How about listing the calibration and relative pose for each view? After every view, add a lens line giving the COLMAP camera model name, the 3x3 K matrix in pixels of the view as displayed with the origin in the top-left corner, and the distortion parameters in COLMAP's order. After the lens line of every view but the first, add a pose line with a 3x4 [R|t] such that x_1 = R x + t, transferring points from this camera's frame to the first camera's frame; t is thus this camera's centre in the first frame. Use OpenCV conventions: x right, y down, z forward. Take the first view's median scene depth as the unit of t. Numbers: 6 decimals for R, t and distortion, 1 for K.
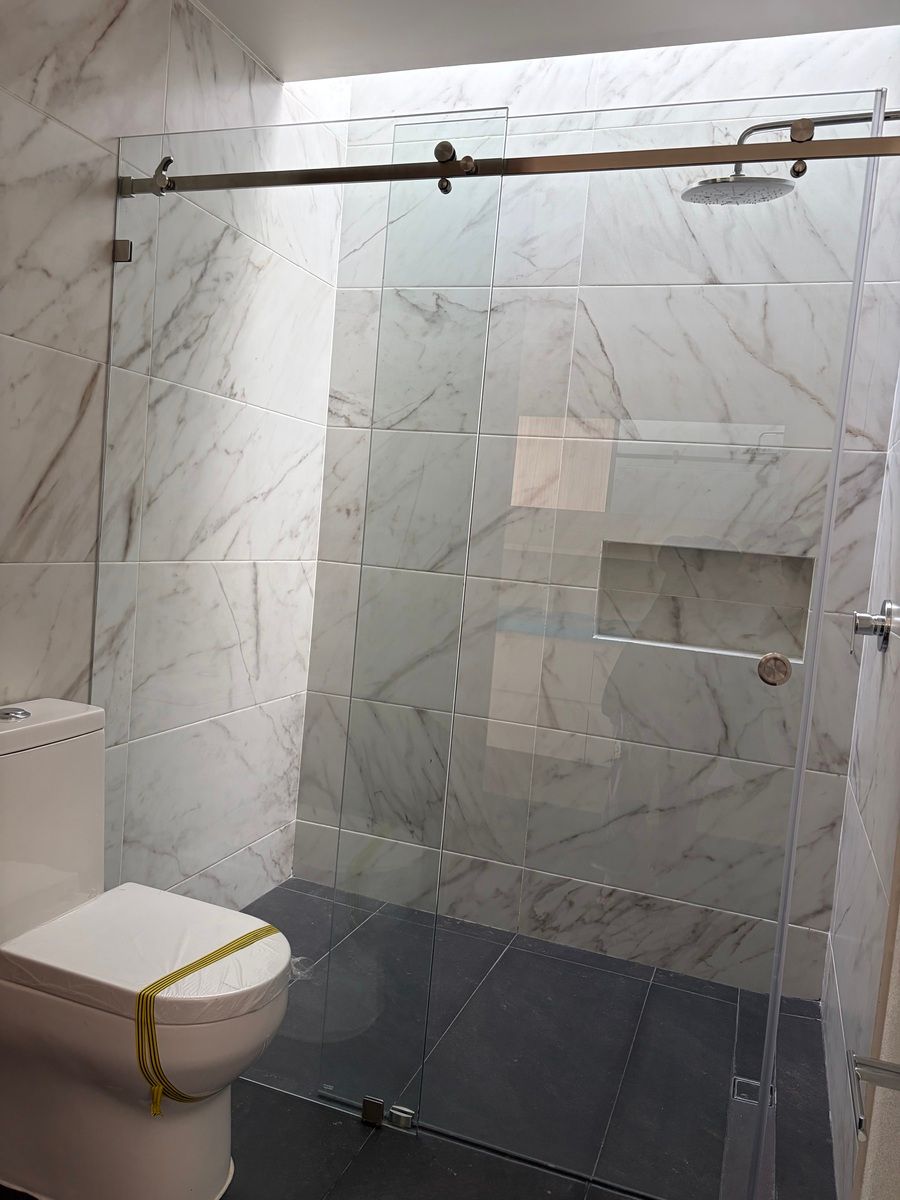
lens RADIAL K [[919.7, 0, 449.7], [0, 919.7, 600.3], [0, 0, 1]] dist [0.001753, -0.000136]
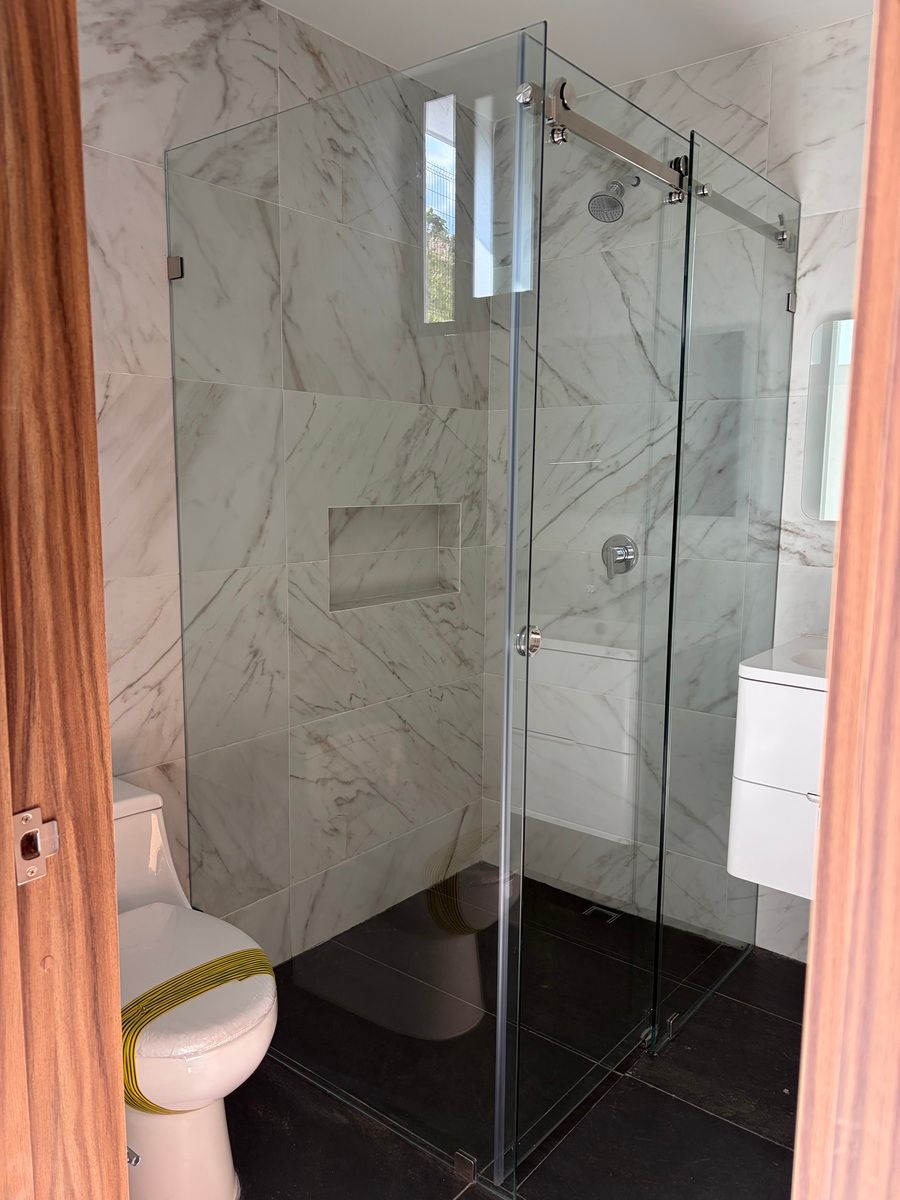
lens RADIAL K [[919.7, 0, 450.2], [0, 919.7, 602.6], [0, 0, 1]] dist [0.001753, -0.000136]
pose [[0.325893, -0.216938, 0.920180, -0.679104], [0.097481, 0.975840, 0.195536, 0.184276], [-0.940368, 0.025976, 0.339167, 0.613285]]
